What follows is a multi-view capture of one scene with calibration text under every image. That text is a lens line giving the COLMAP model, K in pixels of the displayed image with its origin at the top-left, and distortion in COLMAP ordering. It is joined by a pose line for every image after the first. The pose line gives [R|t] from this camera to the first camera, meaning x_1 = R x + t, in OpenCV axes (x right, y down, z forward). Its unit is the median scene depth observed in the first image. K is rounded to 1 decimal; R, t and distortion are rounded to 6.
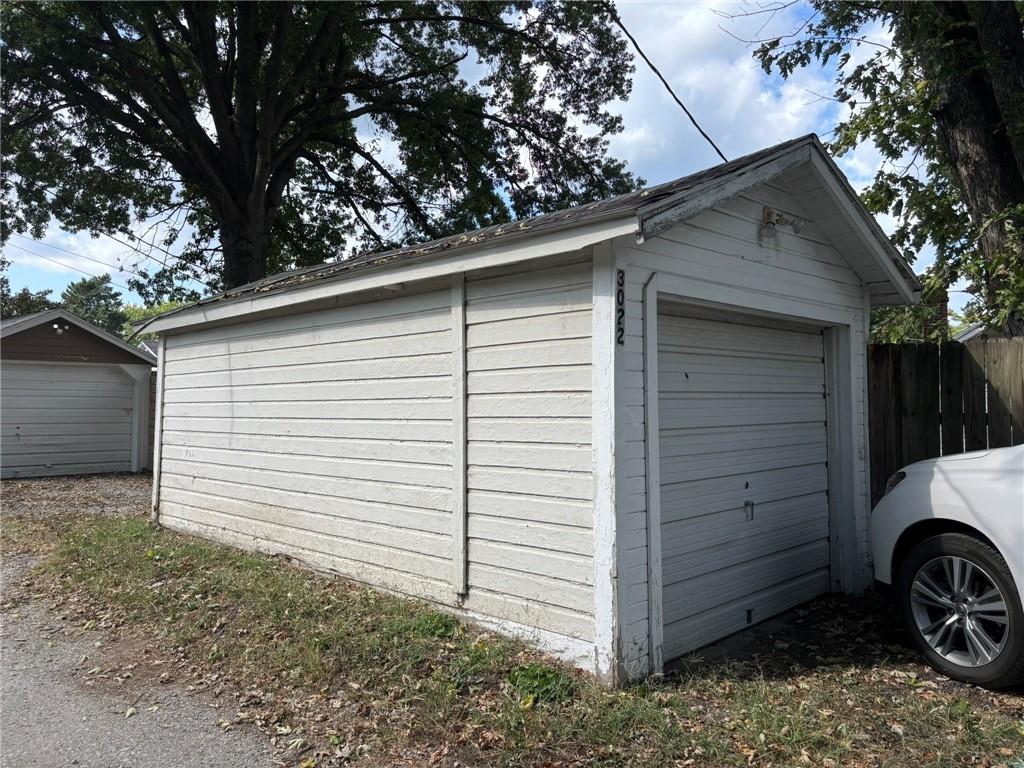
lens RADIAL K [[766.6, 0, 512.0], [0, 766.6, 384.0], [0, 0, 1]] dist [0.018558, -0.001245]
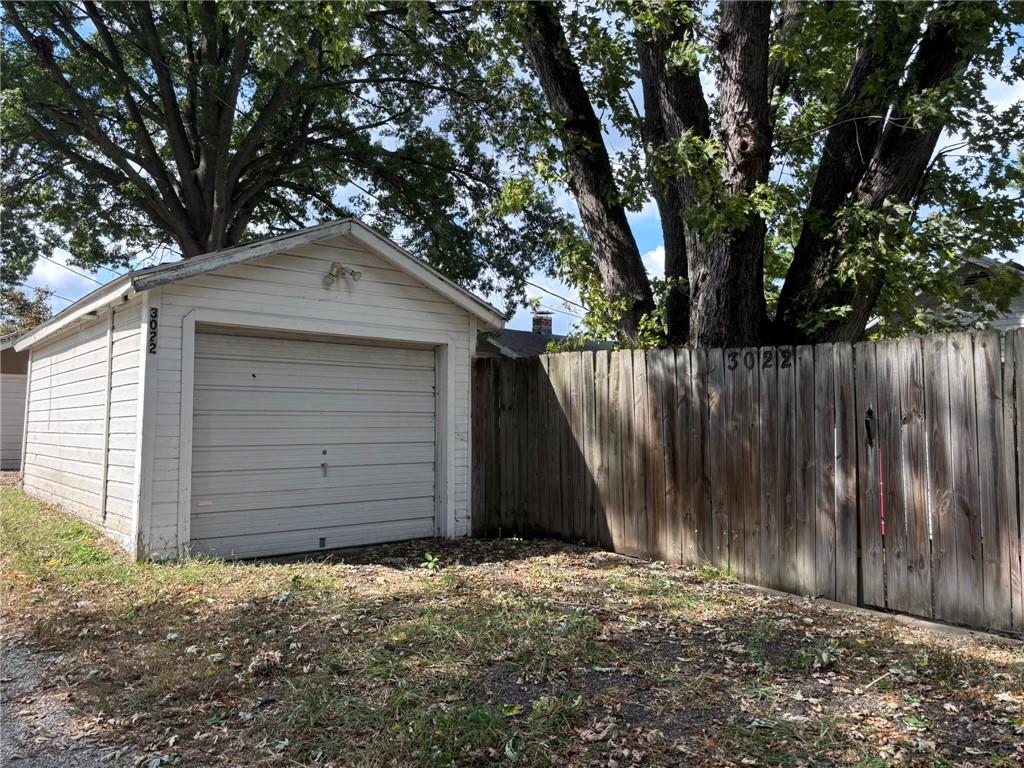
lens RADIAL K [[766.6, 0, 512.0], [0, 766.6, 384.0], [0, 0, 1]] dist [0.018558, -0.001245]
pose [[0.995800, 0.003710, -0.091484, 0.682119], [-0.006384, 0.999561, -0.028948, 0.035705], [0.091336, 0.029410, 0.995386, -0.362859]]
